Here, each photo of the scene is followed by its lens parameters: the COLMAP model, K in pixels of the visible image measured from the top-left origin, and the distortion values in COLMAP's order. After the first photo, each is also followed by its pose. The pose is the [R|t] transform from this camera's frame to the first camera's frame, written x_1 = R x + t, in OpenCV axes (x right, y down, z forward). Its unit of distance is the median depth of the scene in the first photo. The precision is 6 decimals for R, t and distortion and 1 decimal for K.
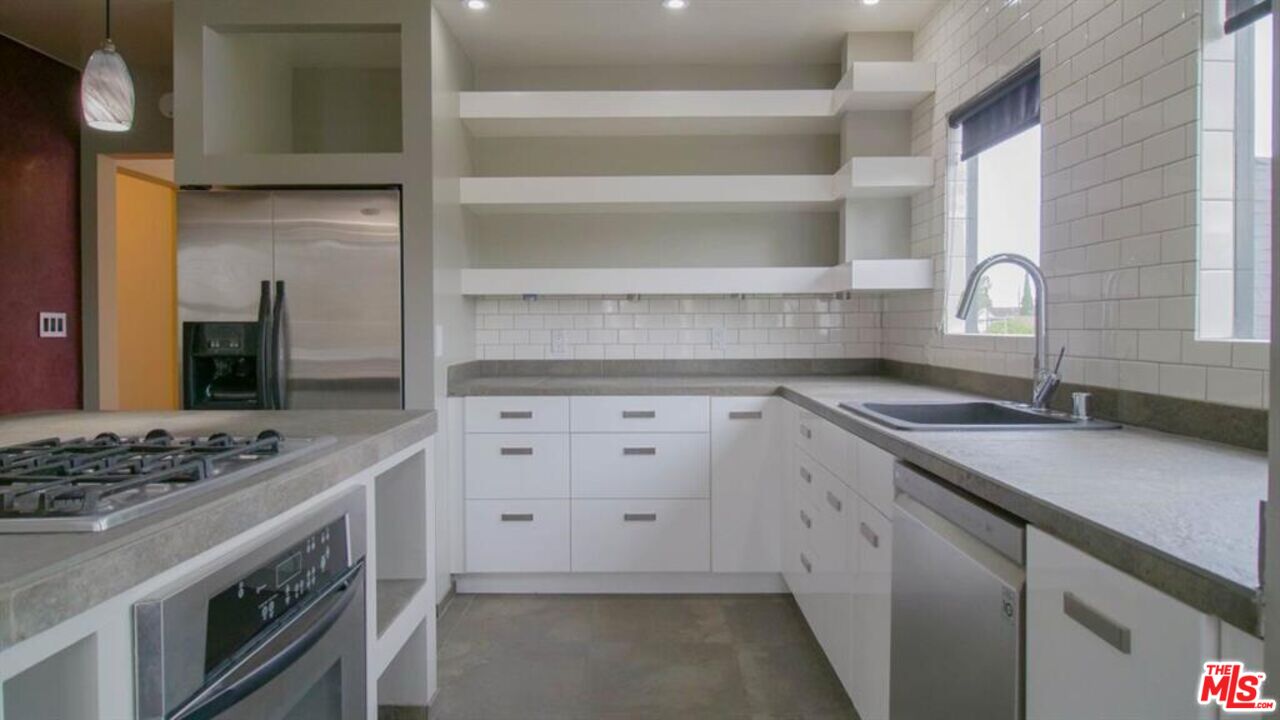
lens RADIAL K [[782.0, 0, 637.7], [0, 782.0, 342.4], [0, 0, 1]] dist [-0.002211, -0.012609]
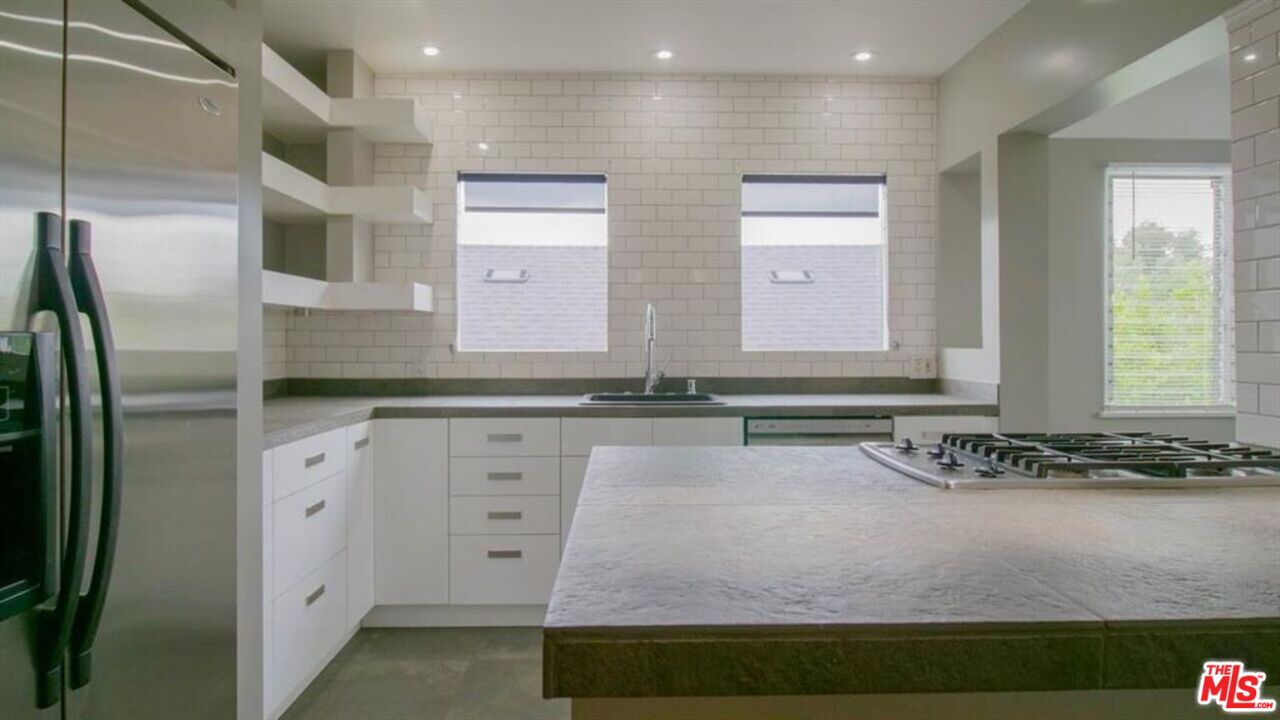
lens RADIAL K [[782.0, 0, 637.7], [0, 782.0, 342.4], [0, 0, 1]] dist [-0.002211, -0.012609]
pose [[-0.033761, 0.004954, 0.999418, -0.764726], [0.011847, 0.999919, -0.004556, -0.014671], [-0.999360, 0.011686, -0.033817, 0.700400]]
